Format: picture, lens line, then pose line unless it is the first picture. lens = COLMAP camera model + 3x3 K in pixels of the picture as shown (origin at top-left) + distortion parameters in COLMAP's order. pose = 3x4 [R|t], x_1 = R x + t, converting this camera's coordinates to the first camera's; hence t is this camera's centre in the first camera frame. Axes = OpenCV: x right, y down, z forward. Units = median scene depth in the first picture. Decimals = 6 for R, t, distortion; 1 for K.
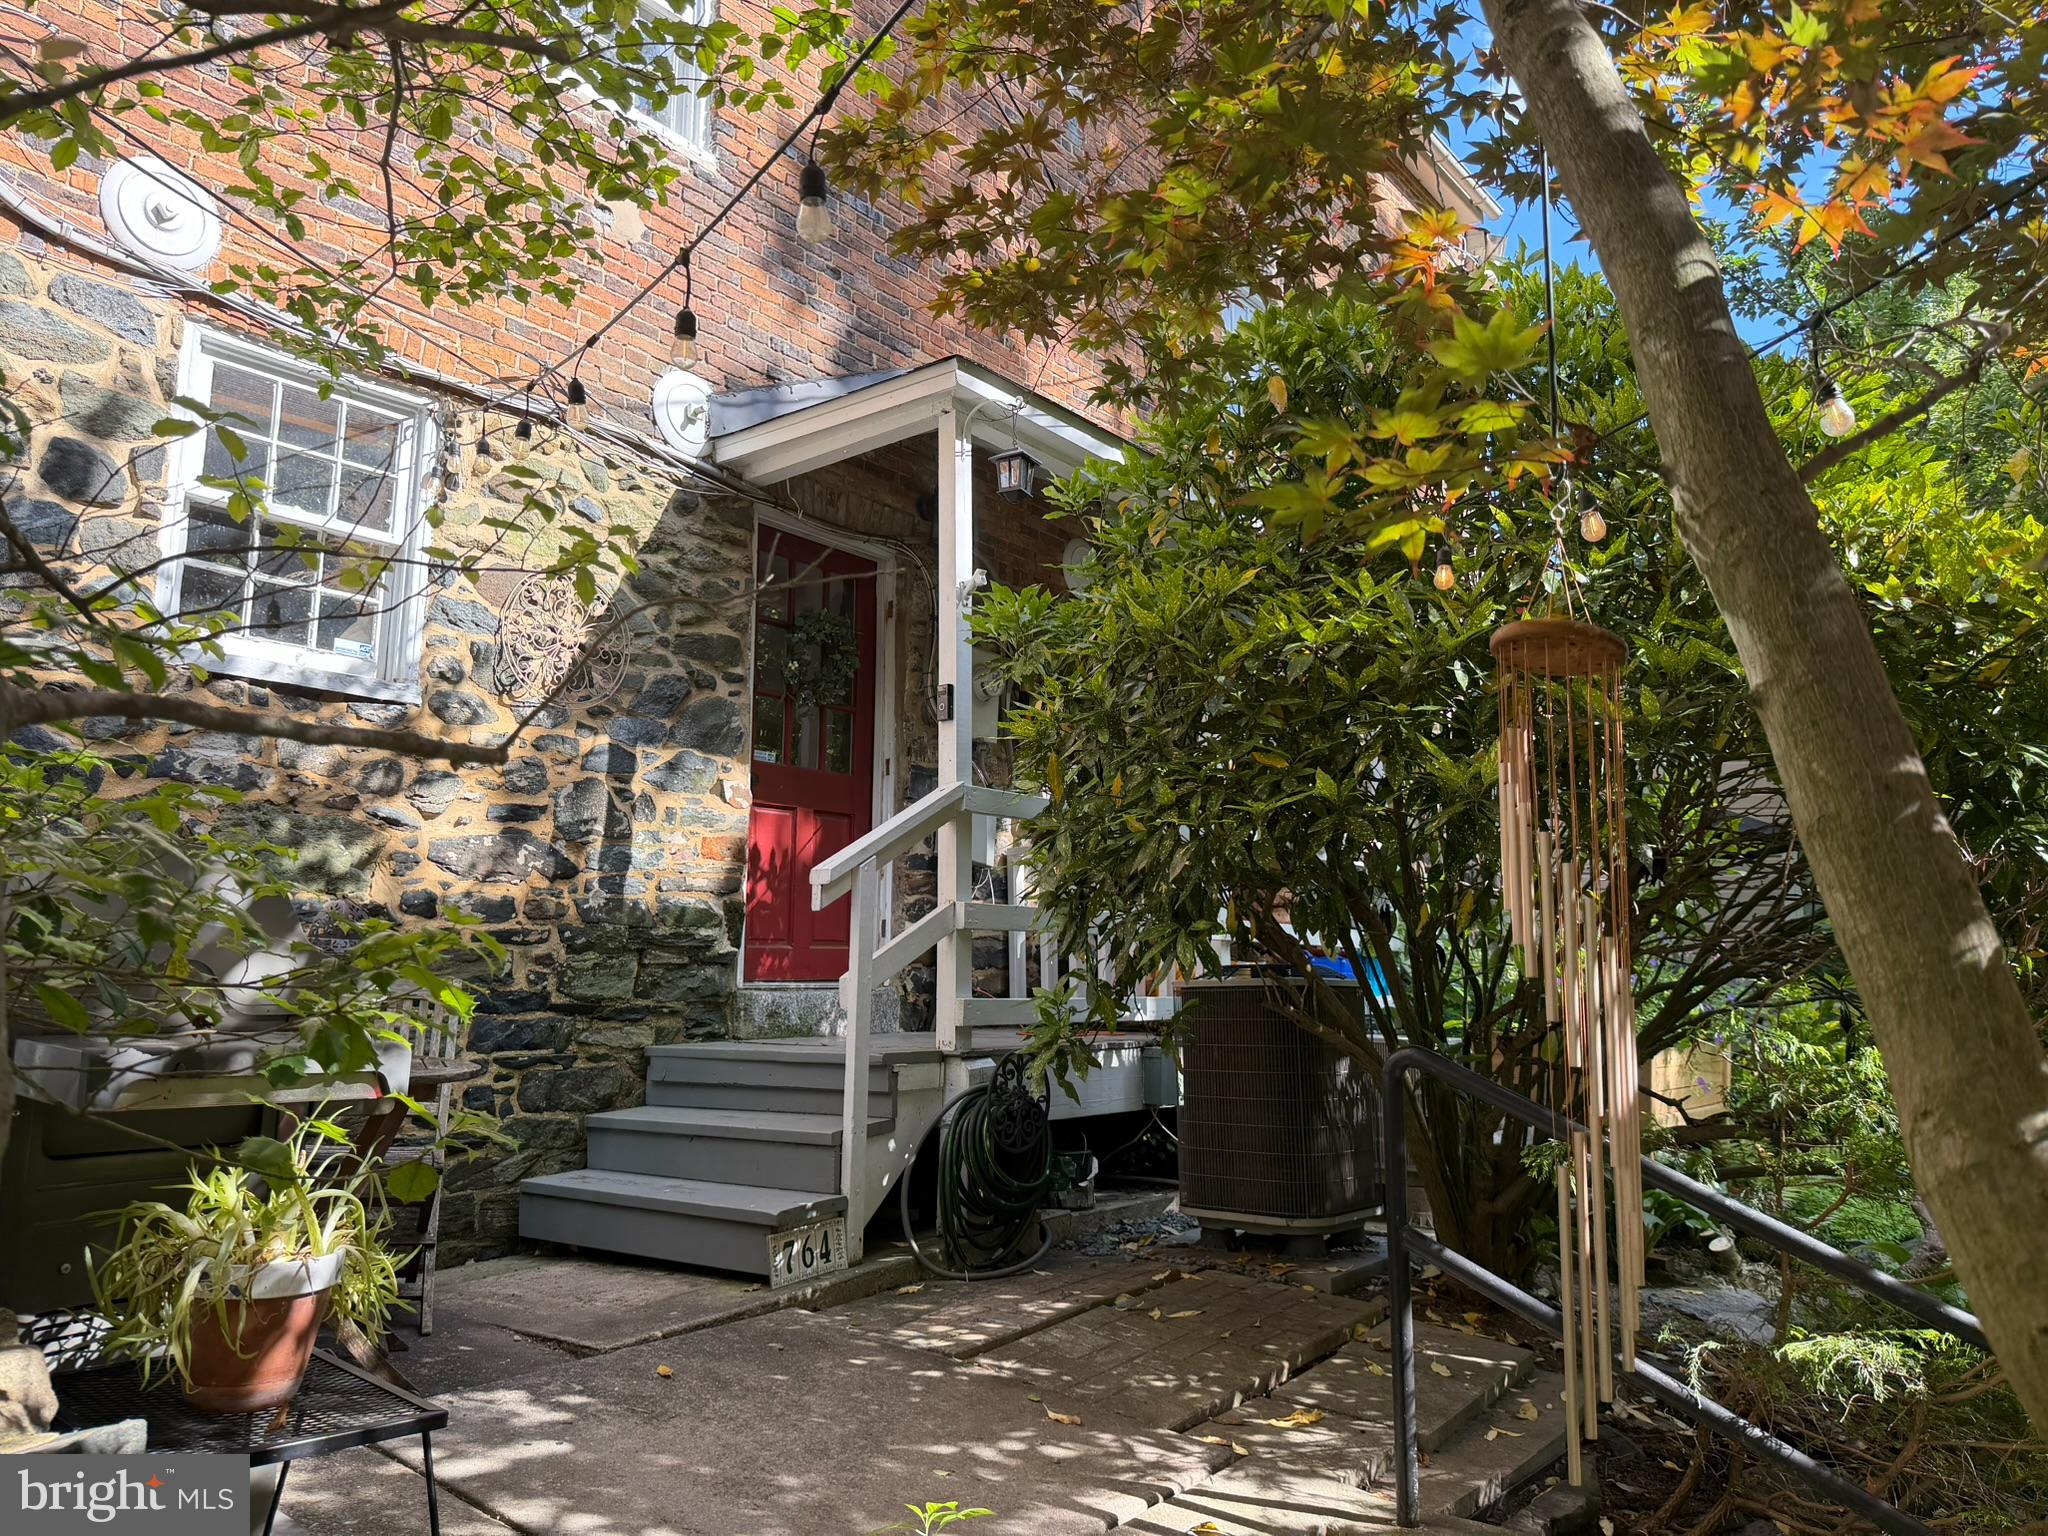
lens RADIAL K [[1480.4, 0, 1024.0], [0, 1480.4, 768.0], [0, 0, 1]] dist [0.033420, -0.000874]
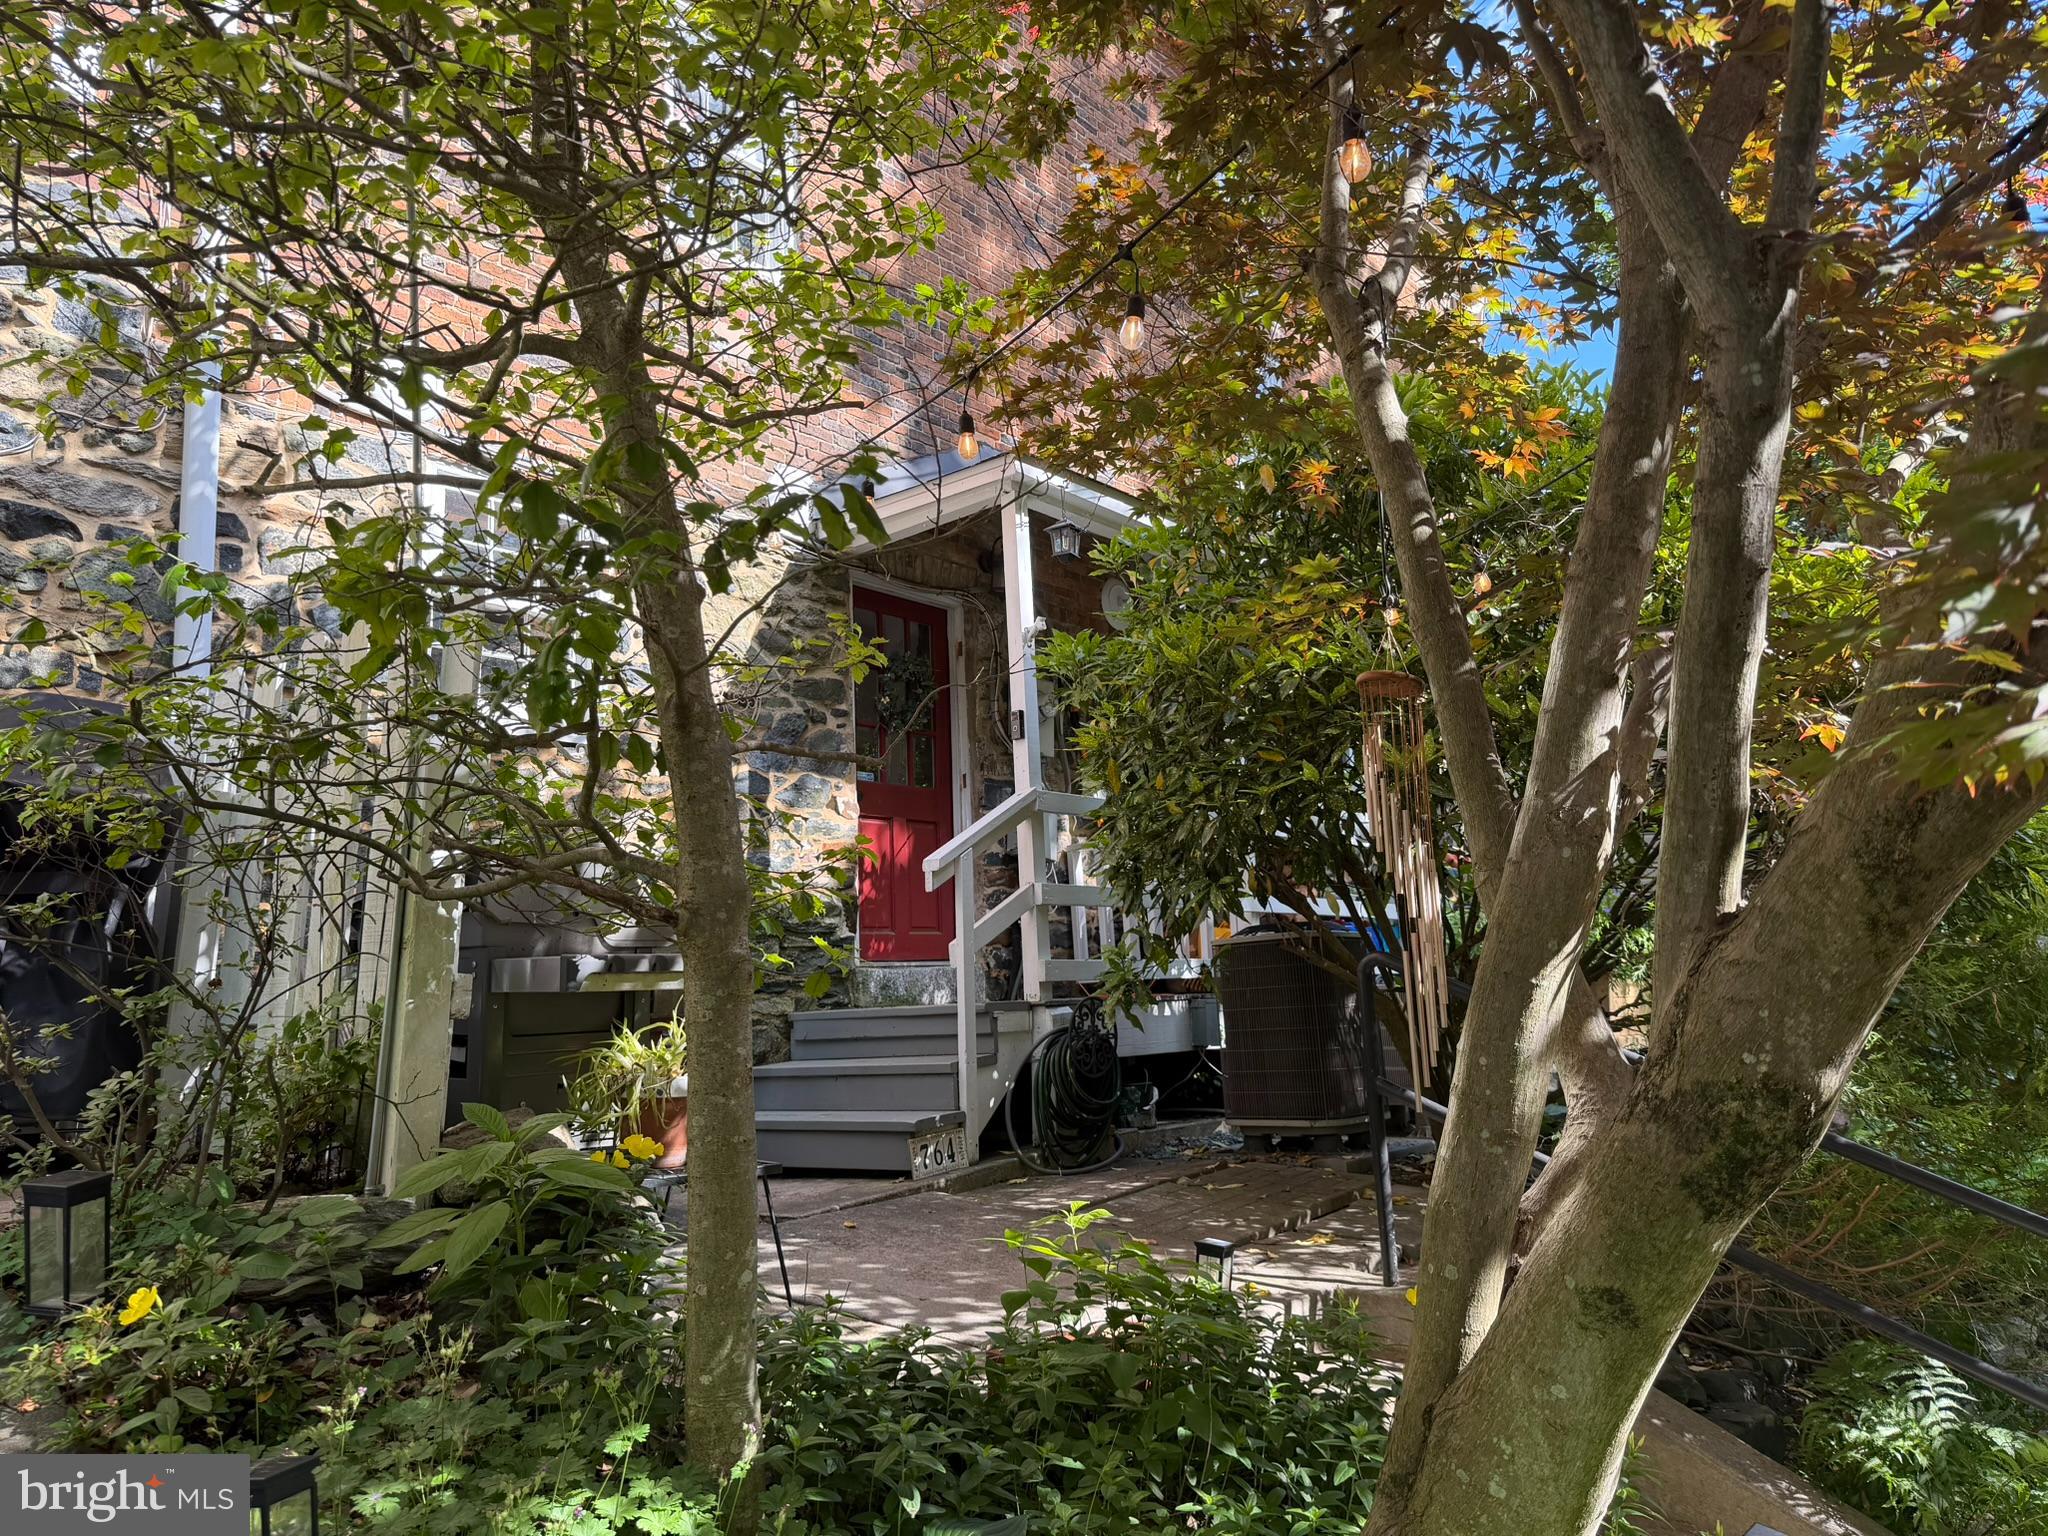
lens RADIAL K [[1480.4, 0, 1024.0], [0, 1480.4, 768.0], [0, 0, 1]] dist [0.033420, -0.000874]
pose [[0.998575, -0.047653, -0.024040, -0.019738], [0.047372, 0.998804, -0.012140, 0.007399], [0.024589, 0.010984, 0.999637, -0.249253]]
